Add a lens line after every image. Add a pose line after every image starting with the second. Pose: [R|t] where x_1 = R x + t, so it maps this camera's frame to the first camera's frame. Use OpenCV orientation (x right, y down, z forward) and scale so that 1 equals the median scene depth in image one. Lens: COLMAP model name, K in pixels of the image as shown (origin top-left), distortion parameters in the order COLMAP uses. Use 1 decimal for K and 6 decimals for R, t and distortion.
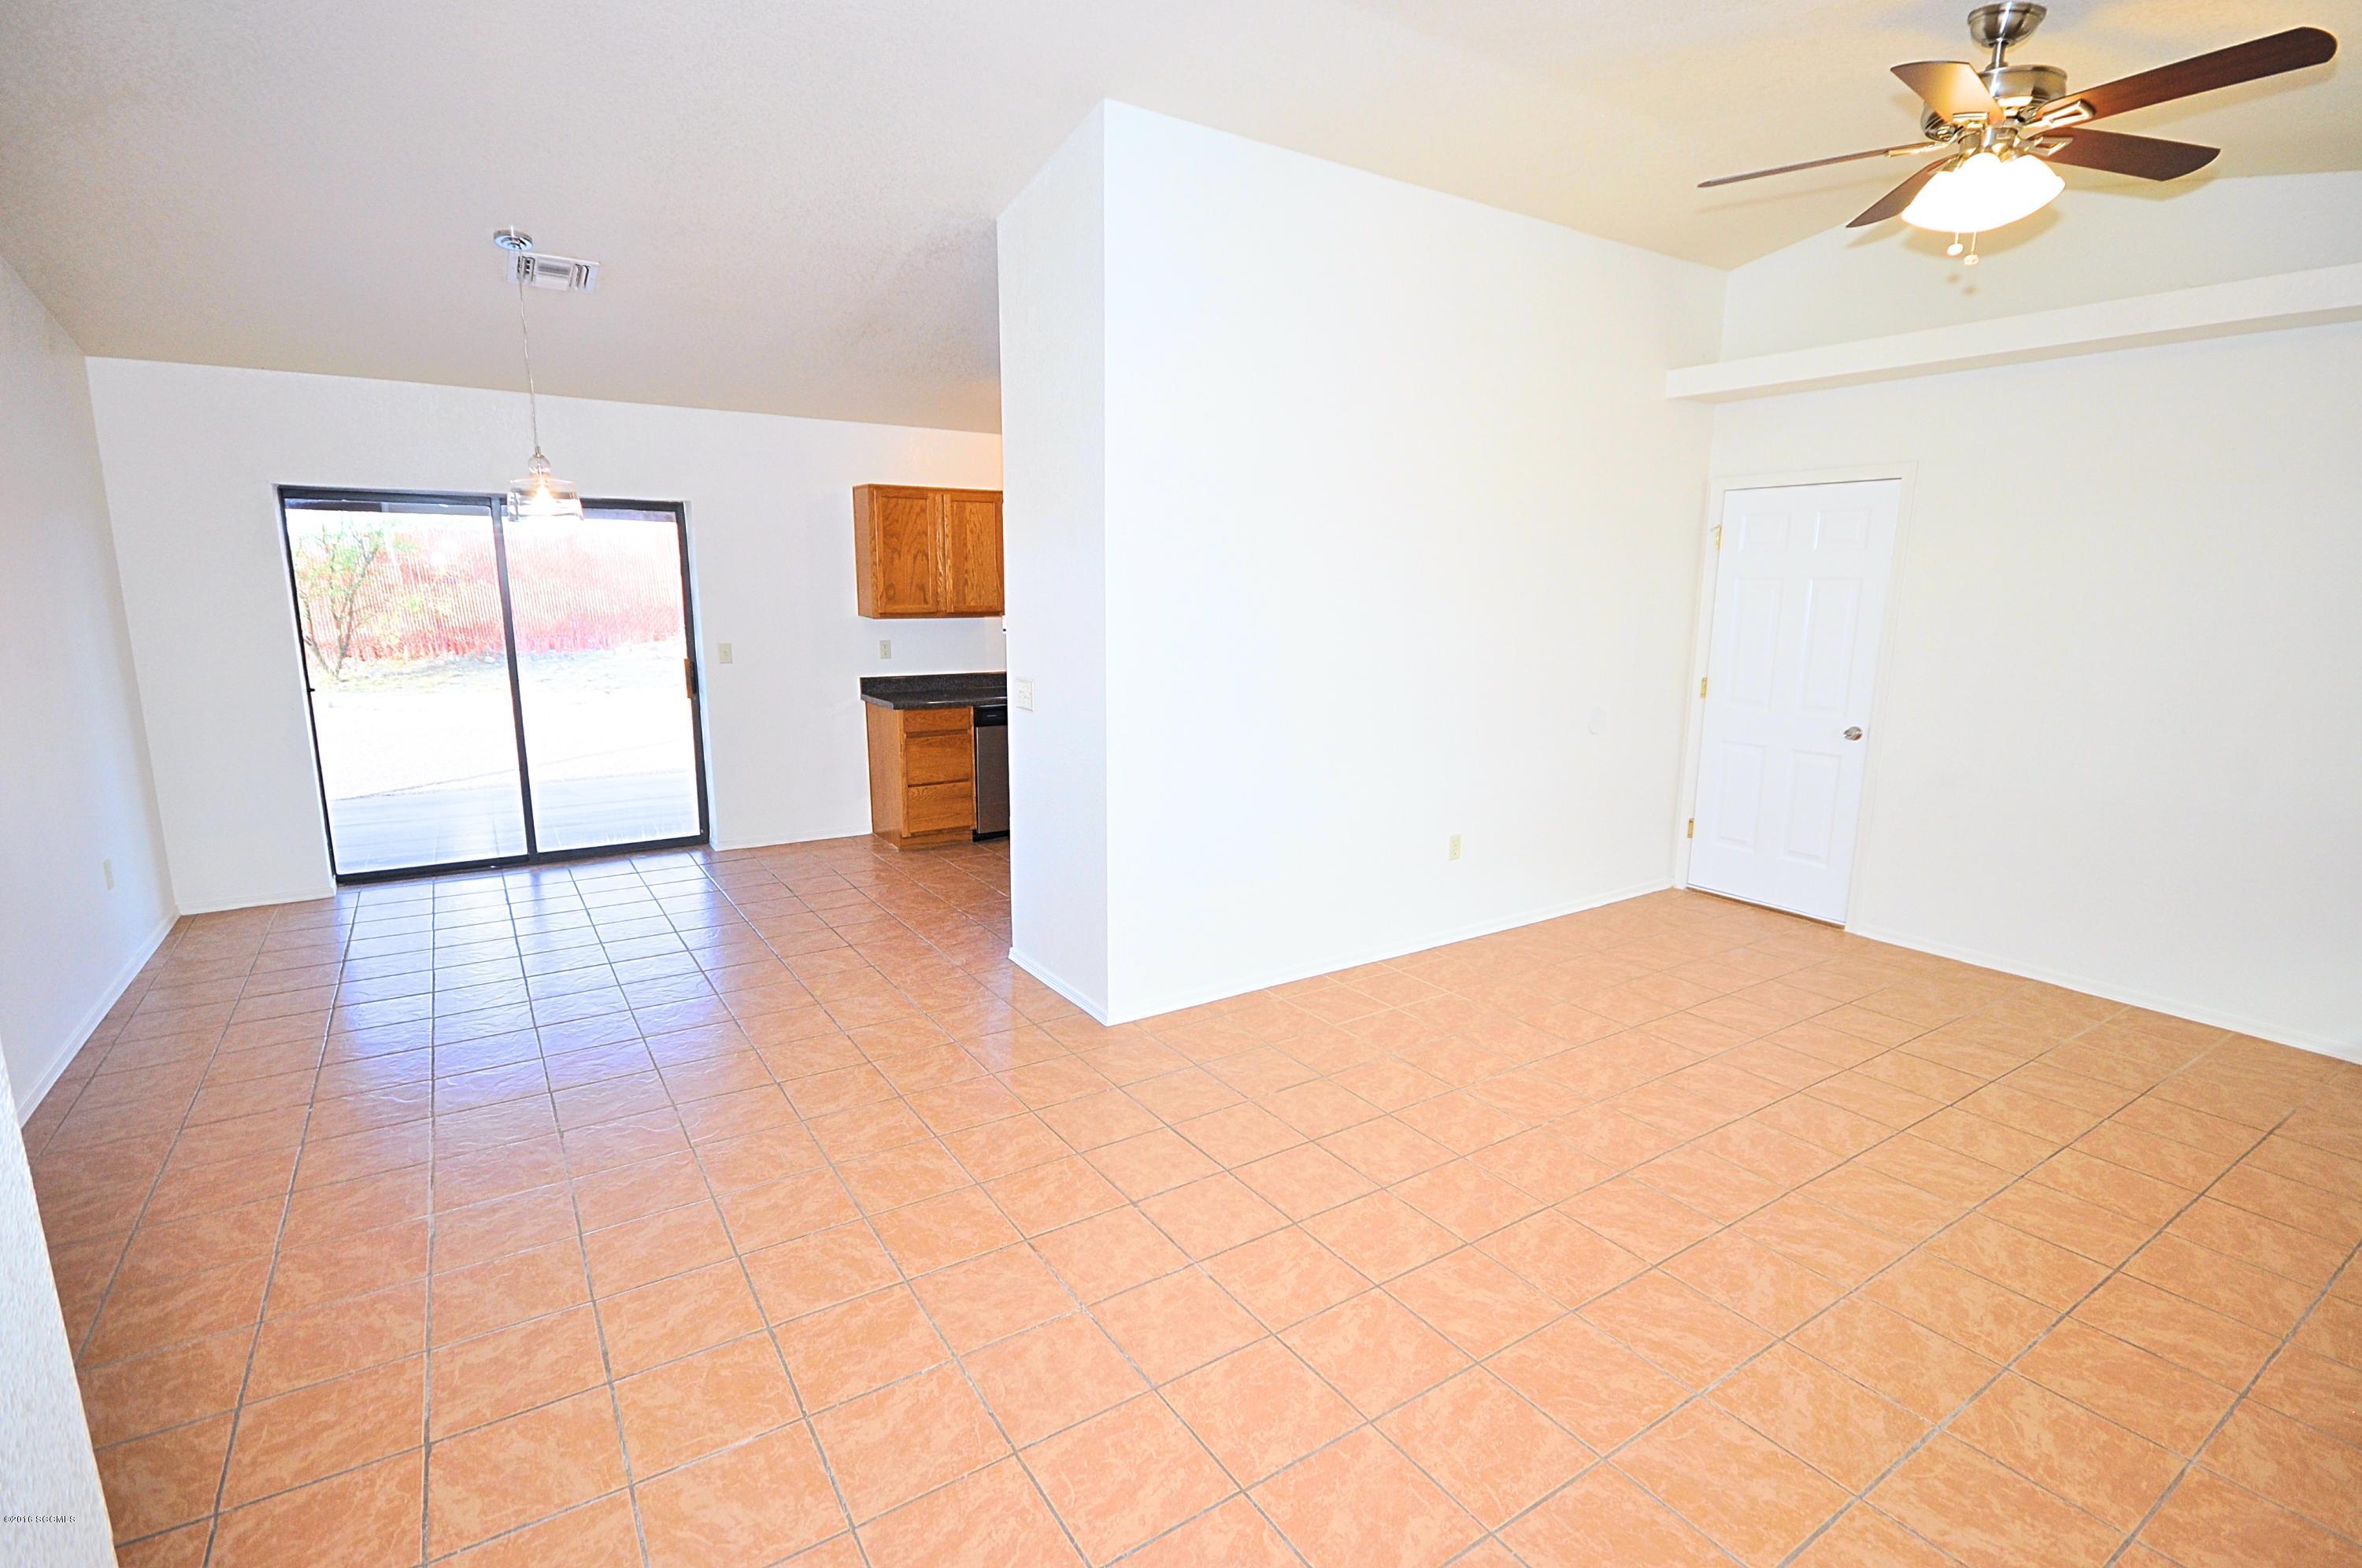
lens RADIAL K [[1102.5, 0, 1195.7], [0, 1102.5, 787.9], [0, 0, 1]] dist [0.015484, -0.009663]
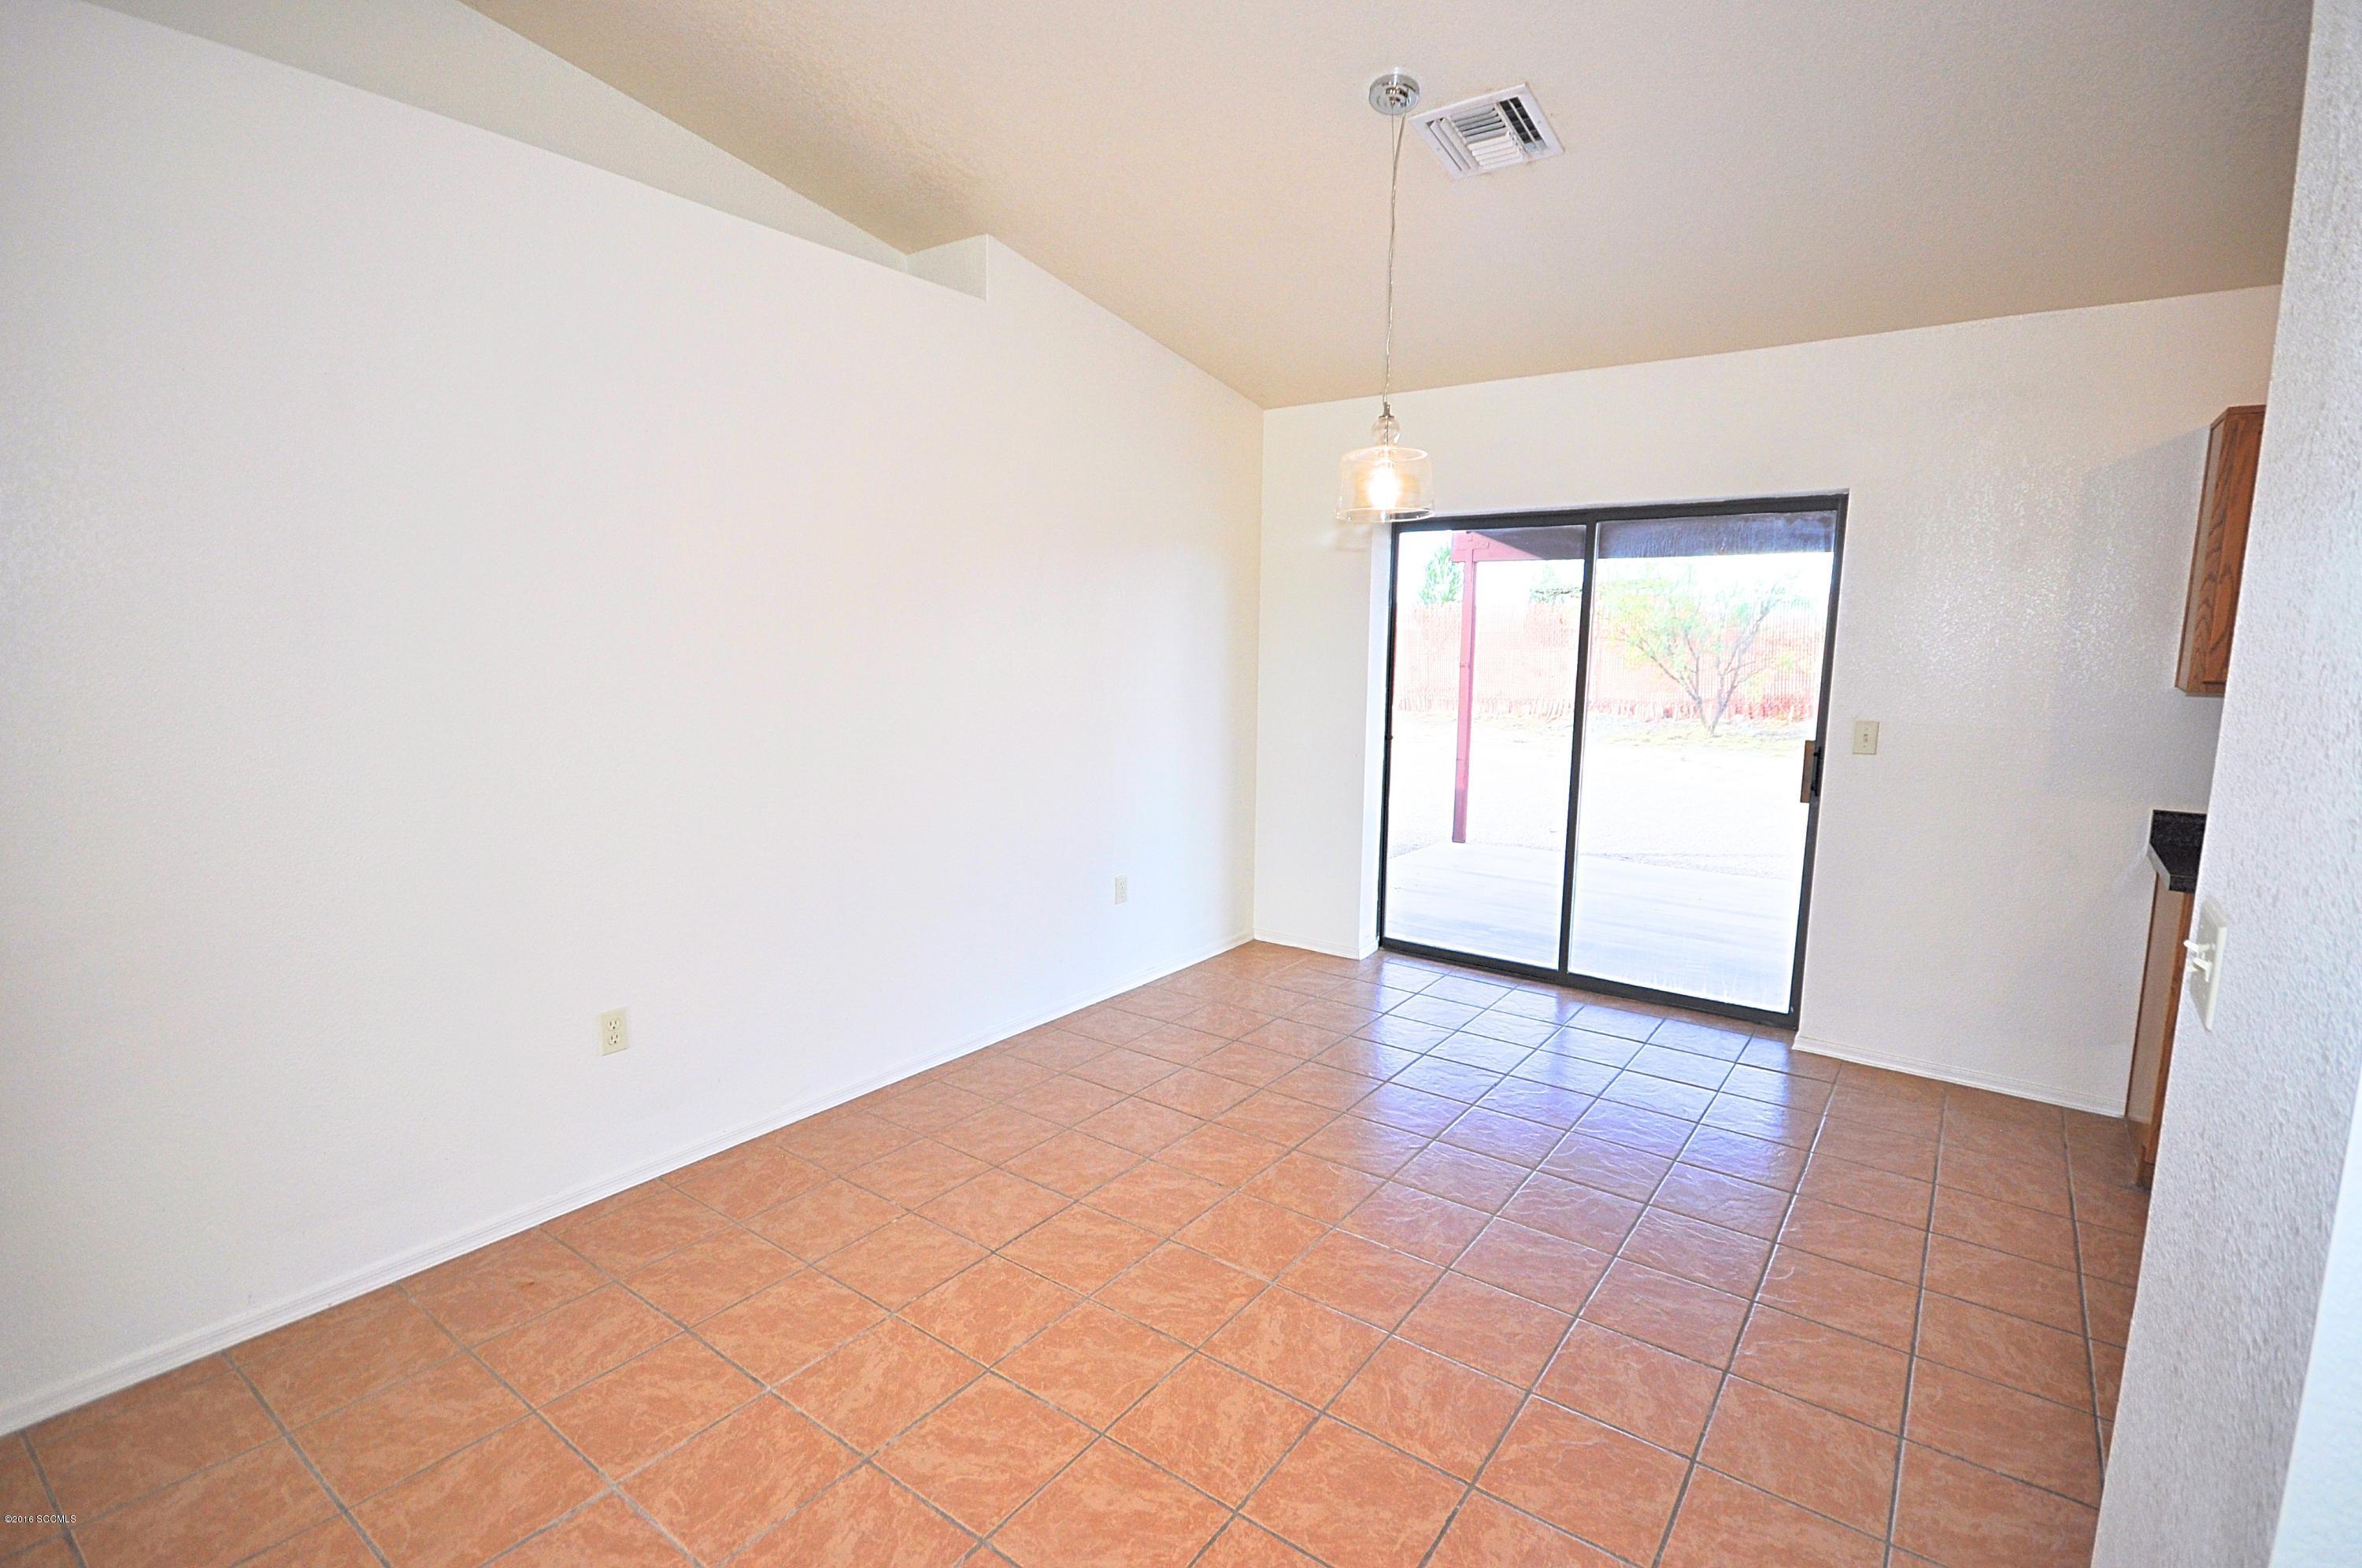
lens RADIAL K [[1102.5, 0, 1195.7], [0, 1102.5, 787.9], [0, 0, 1]] dist [0.015484, -0.009663]
pose [[0.346605, 0.128338, -0.929190, 0.010915], [-0.182984, 0.980816, 0.067212, -0.070542], [0.919990, 0.146731, 0.363439, 0.461854]]
